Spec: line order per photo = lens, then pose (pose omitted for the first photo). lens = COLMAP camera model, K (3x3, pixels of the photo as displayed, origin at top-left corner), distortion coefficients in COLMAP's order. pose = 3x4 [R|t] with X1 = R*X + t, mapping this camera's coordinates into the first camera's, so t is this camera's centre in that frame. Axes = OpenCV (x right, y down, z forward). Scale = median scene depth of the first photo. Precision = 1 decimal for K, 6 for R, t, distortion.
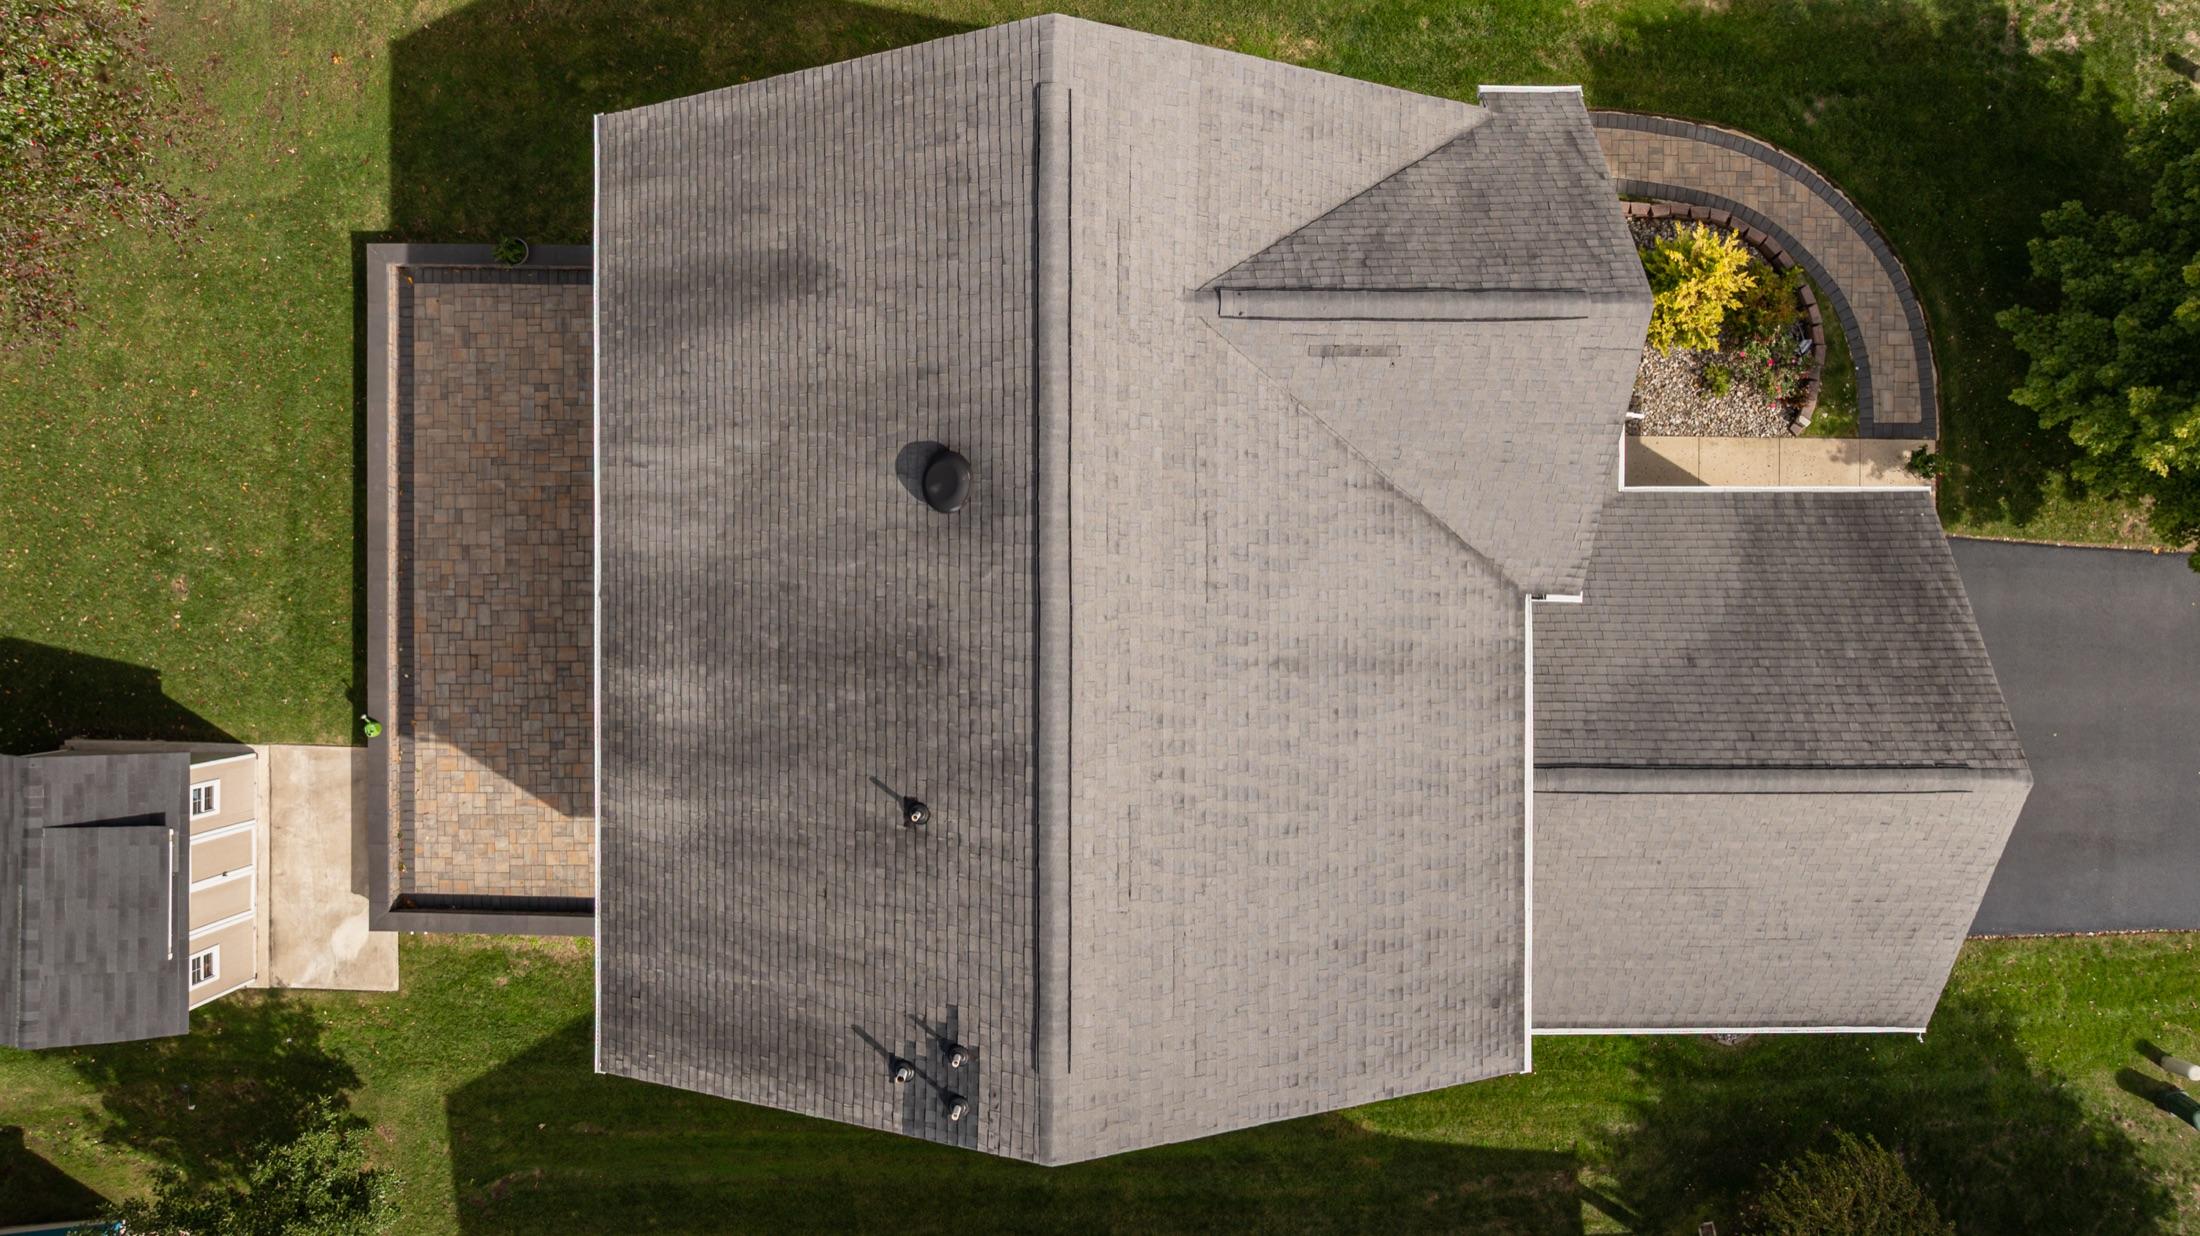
lens RADIAL K [[1534.6, 0, 1104.3], [0, 1534.6, 626.5], [0, 0, 1]] dist [-0.031564, 0.017828]
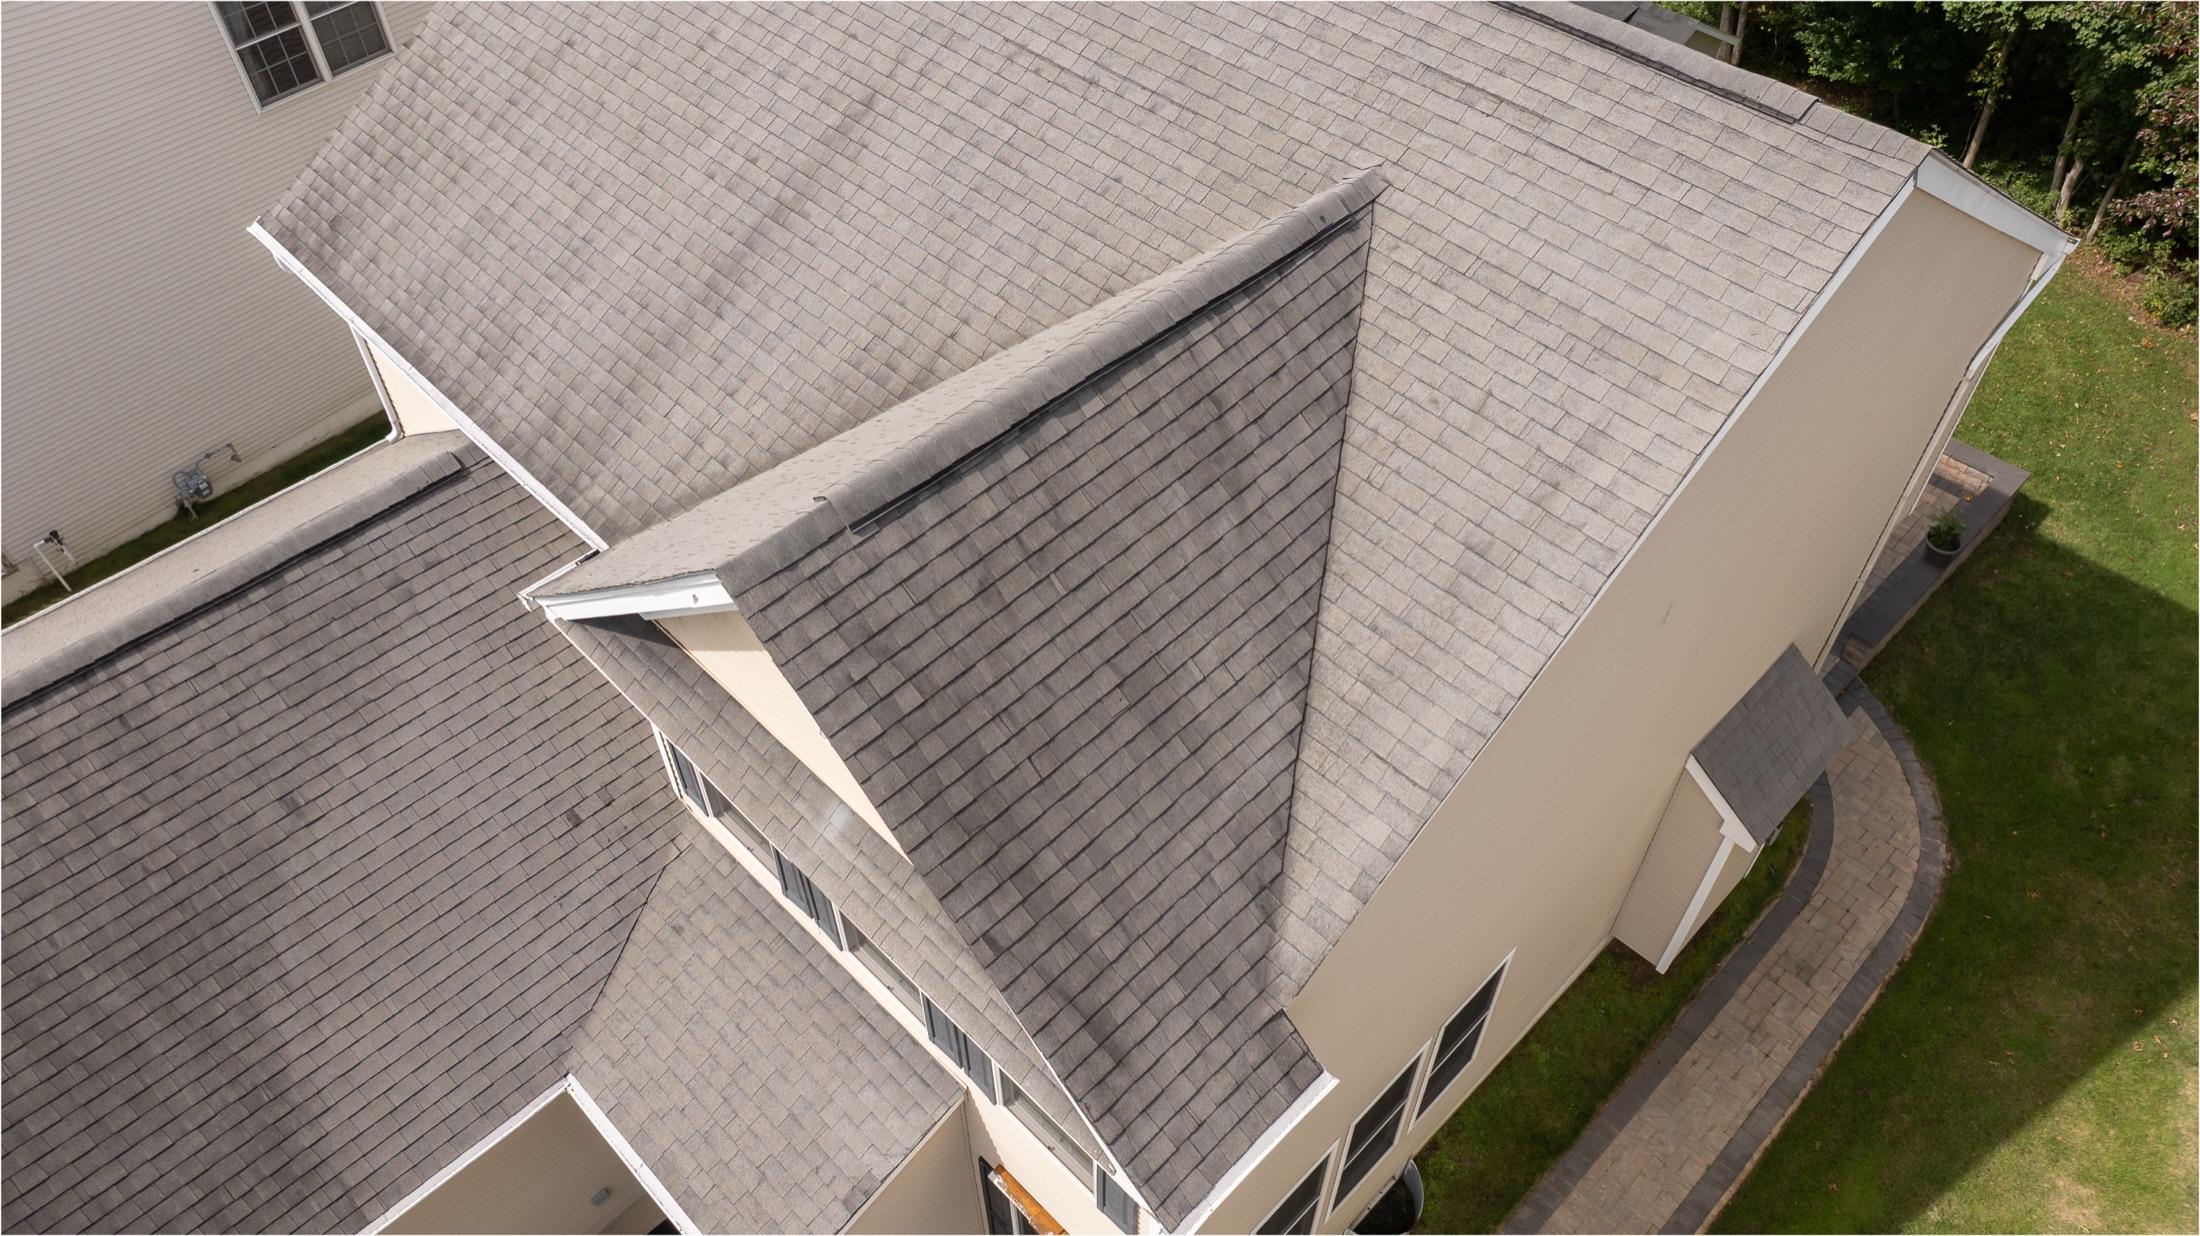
lens RADIAL K [[1534.6, 0, 1100.5], [0, 1534.6, 620.5], [0, 0, 1]] dist [-0.031564, 0.017828]
pose [[-0.709110, 0.522629, -0.473309, 0.417316], [-0.705084, -0.529664, 0.471500, -0.426498], [-0.004276, 0.668068, 0.744088, 0.561576]]
